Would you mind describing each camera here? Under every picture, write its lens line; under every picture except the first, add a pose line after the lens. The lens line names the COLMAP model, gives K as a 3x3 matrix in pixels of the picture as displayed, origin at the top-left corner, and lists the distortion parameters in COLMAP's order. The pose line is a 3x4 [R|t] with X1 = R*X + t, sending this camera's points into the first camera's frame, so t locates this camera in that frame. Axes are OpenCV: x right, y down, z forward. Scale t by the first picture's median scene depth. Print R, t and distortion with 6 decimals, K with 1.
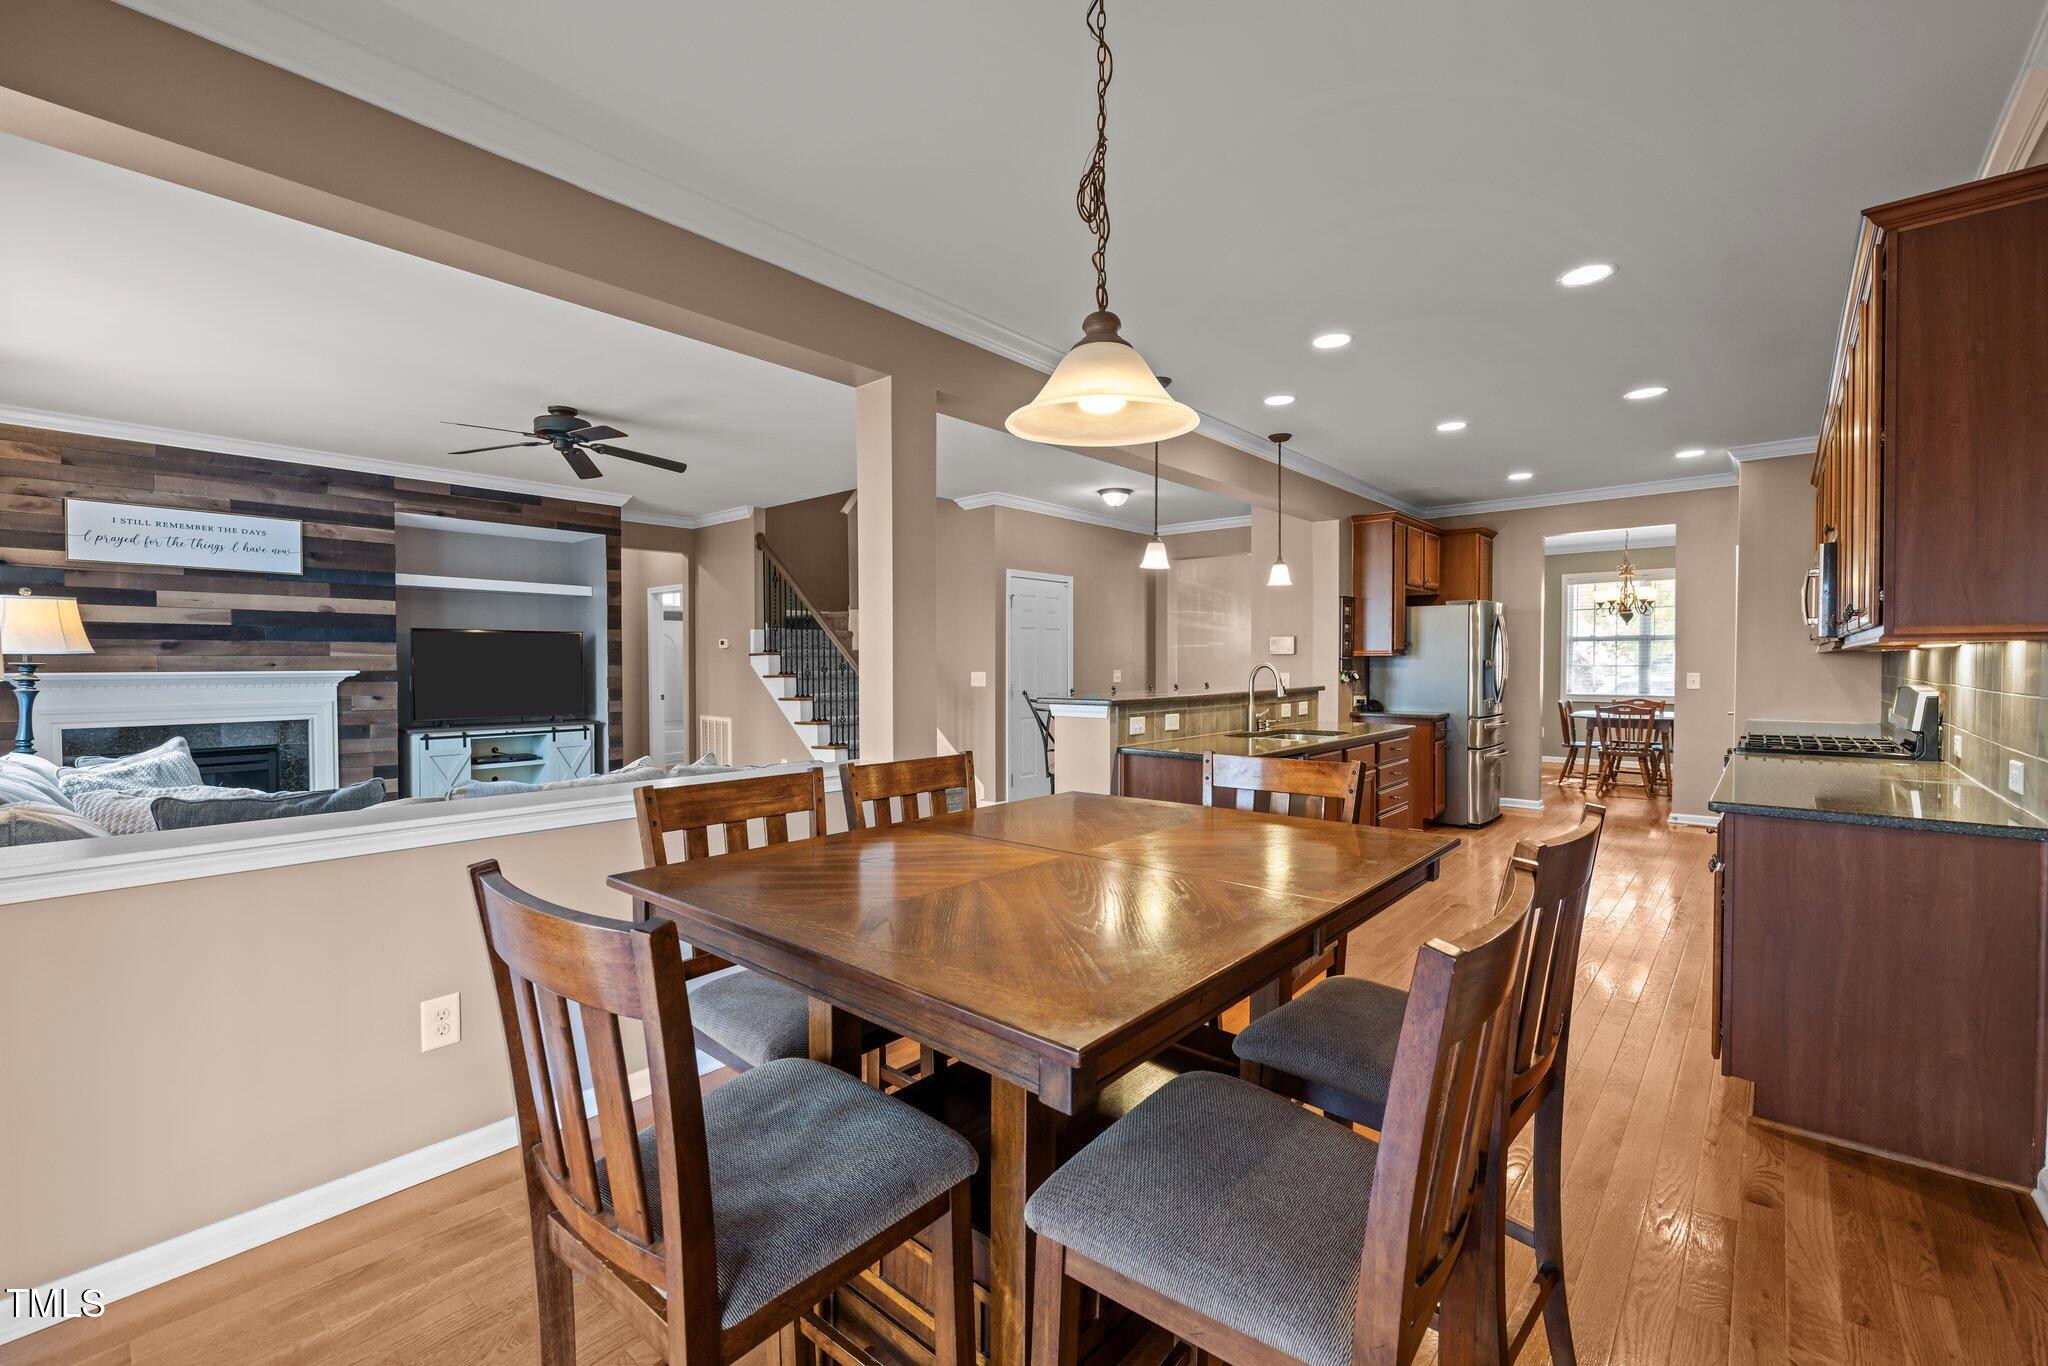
lens RADIAL K [[866.0, 0, 1019.8], [0, 866.0, 678.3], [0, 0, 1]] dist [0.002433, 0.000374]
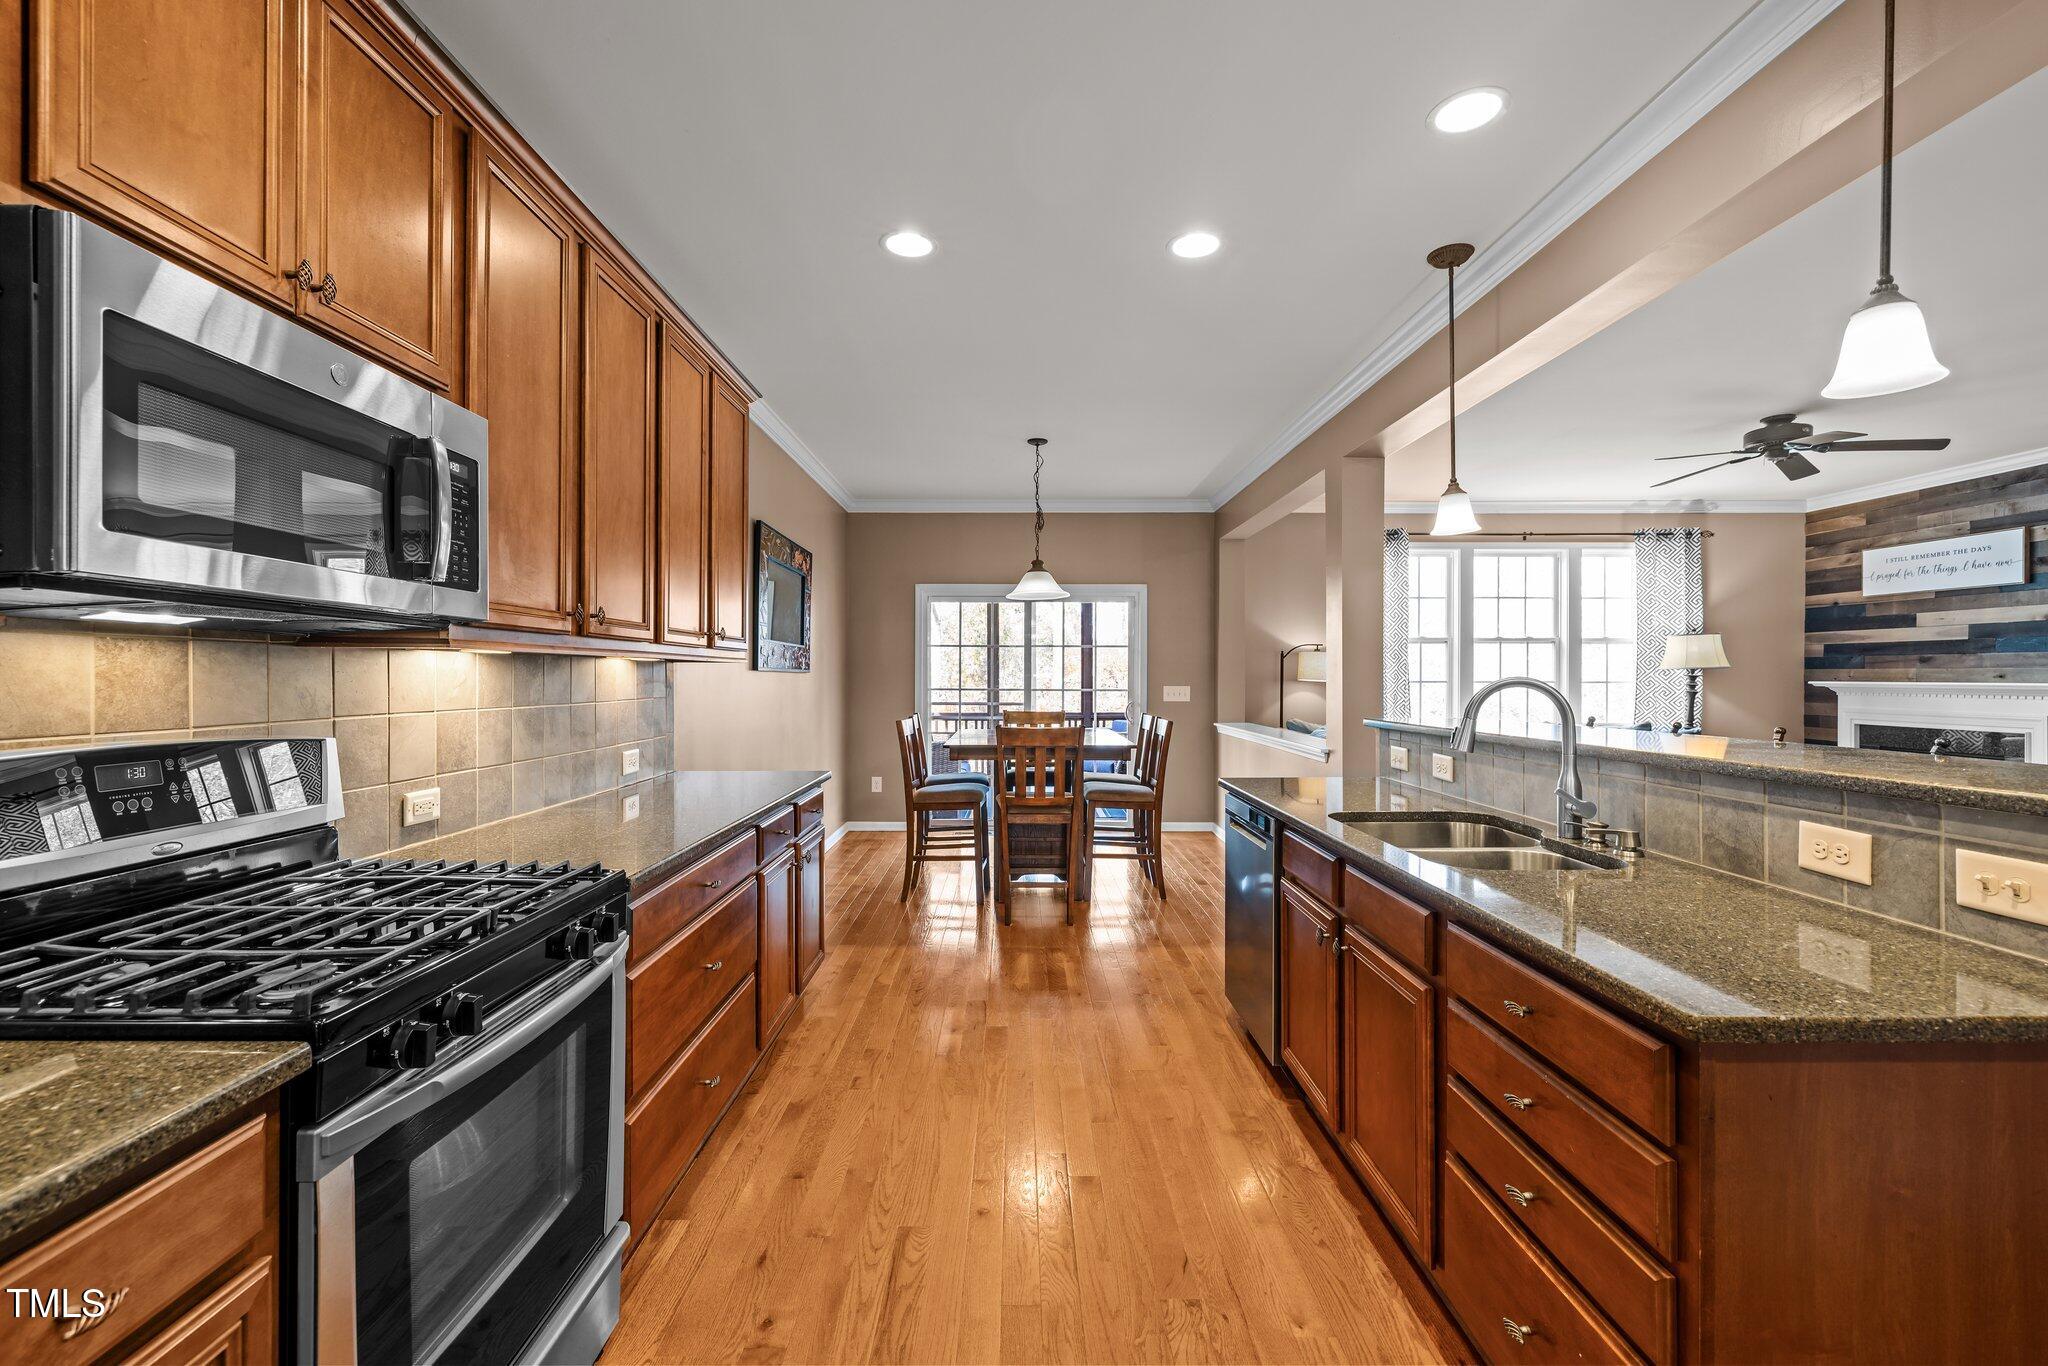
lens RADIAL K [[866.0, 0, 1012.0], [0, 866.0, 677.2], [0, 0, 1]] dist [0.002433, 0.000374]
pose [[-0.754158, 0.002679, -0.656687, 0.544826], [-0.012349, 0.999757, 0.018260, -0.015321], [0.656577, 0.021880, -0.753942, 0.823601]]
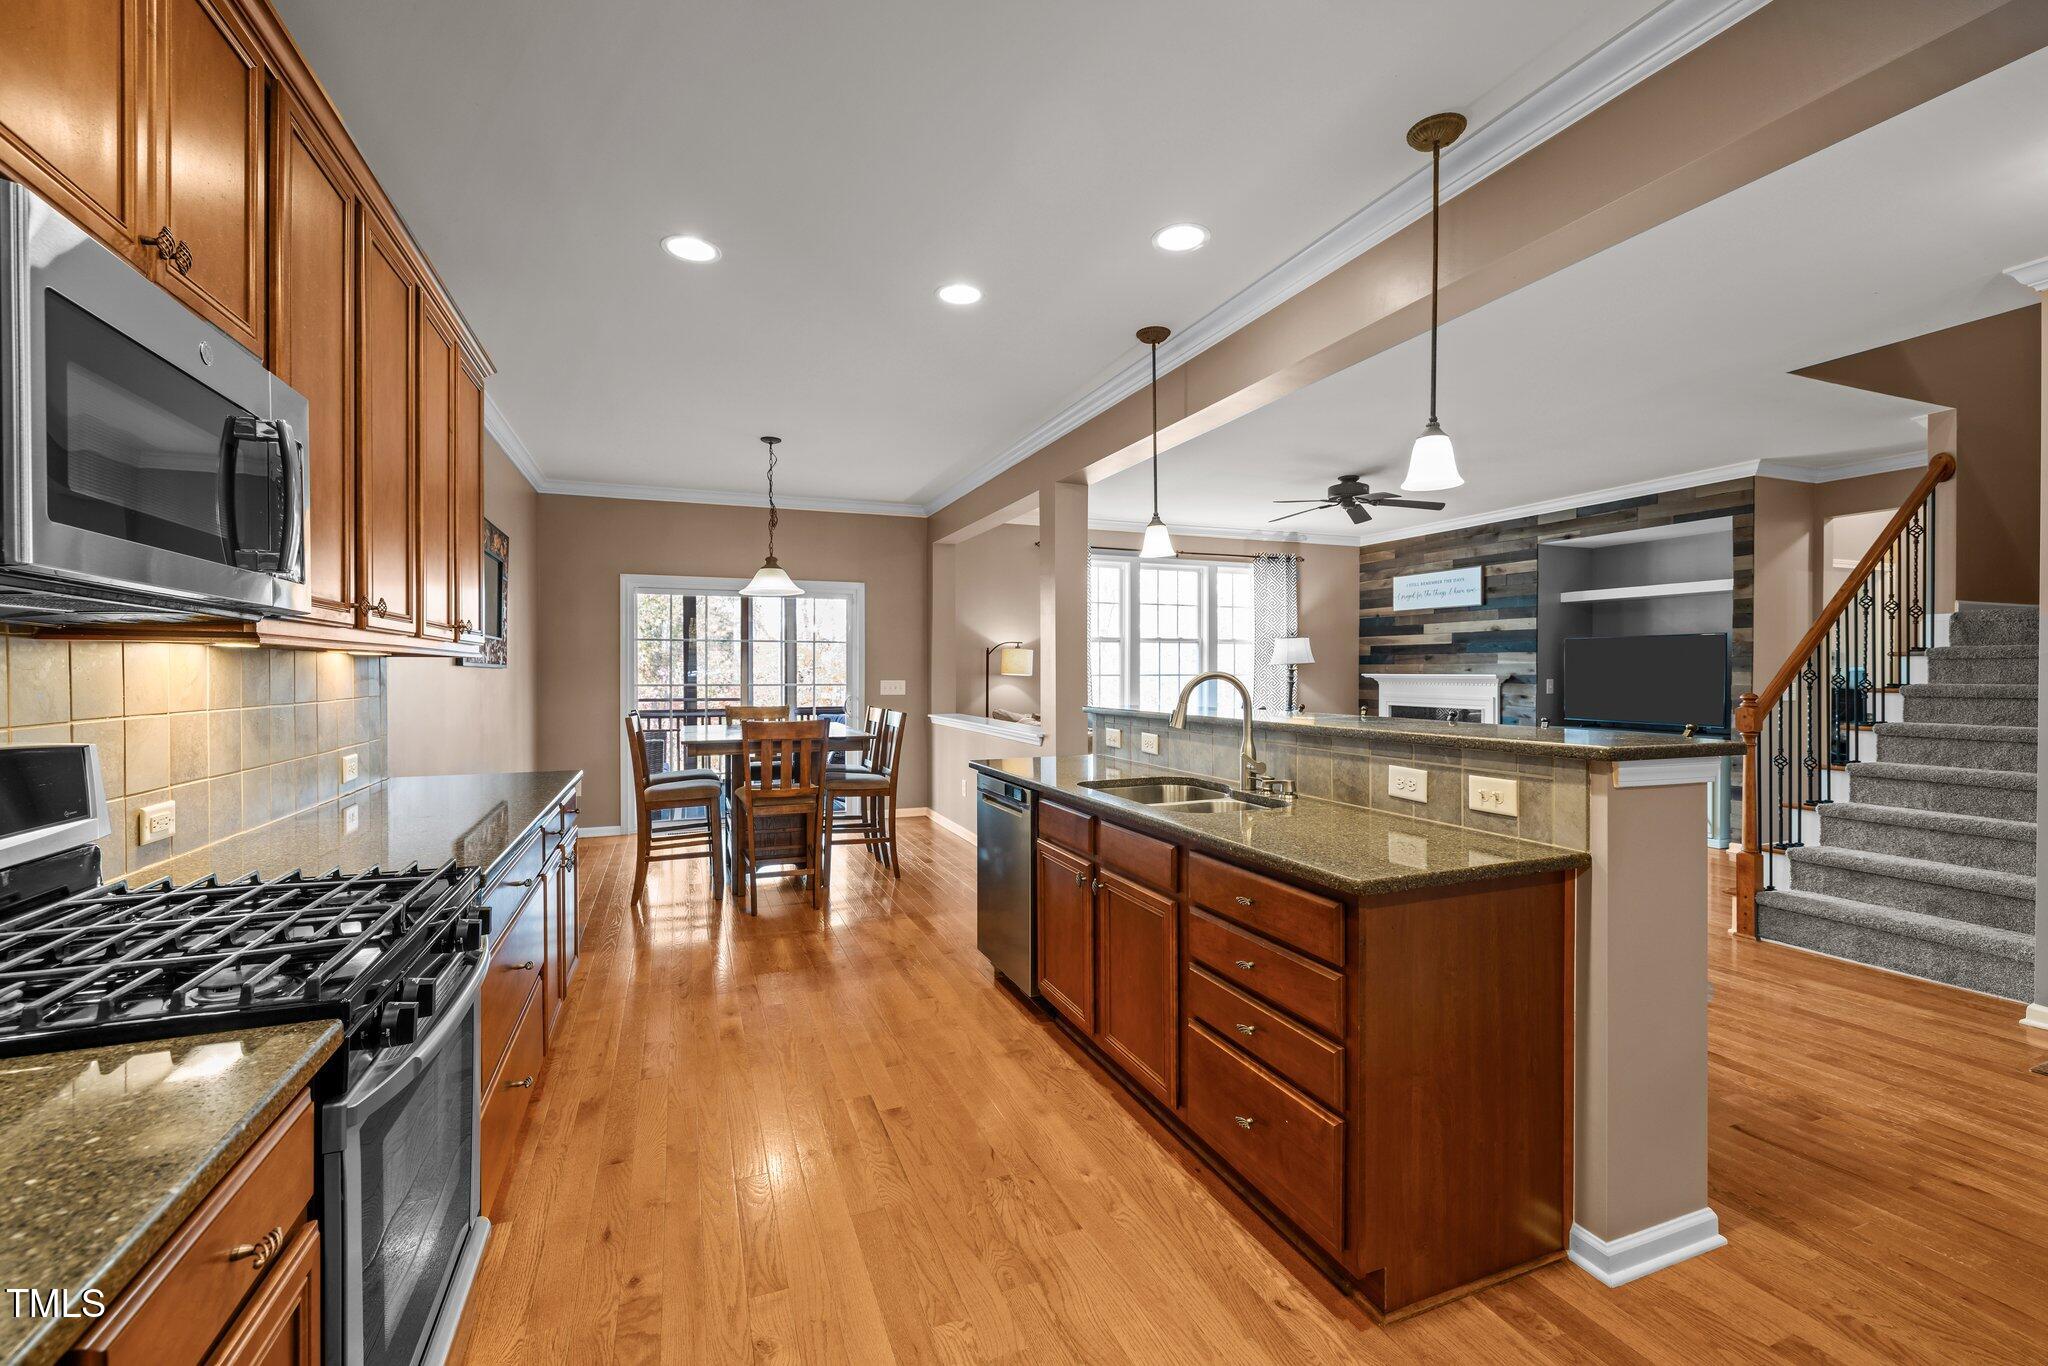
lens RADIAL K [[866.0, 0, 1019.7], [0, 866.0, 676.6], [0, 0, 1]] dist [0.002433, 0.000374]
pose [[-0.458533, 0.009165, -0.888630, 0.615198], [-0.015848, 0.999703, 0.018489, -0.015614], [0.888536, 0.022561, -0.458252, 0.815134]]
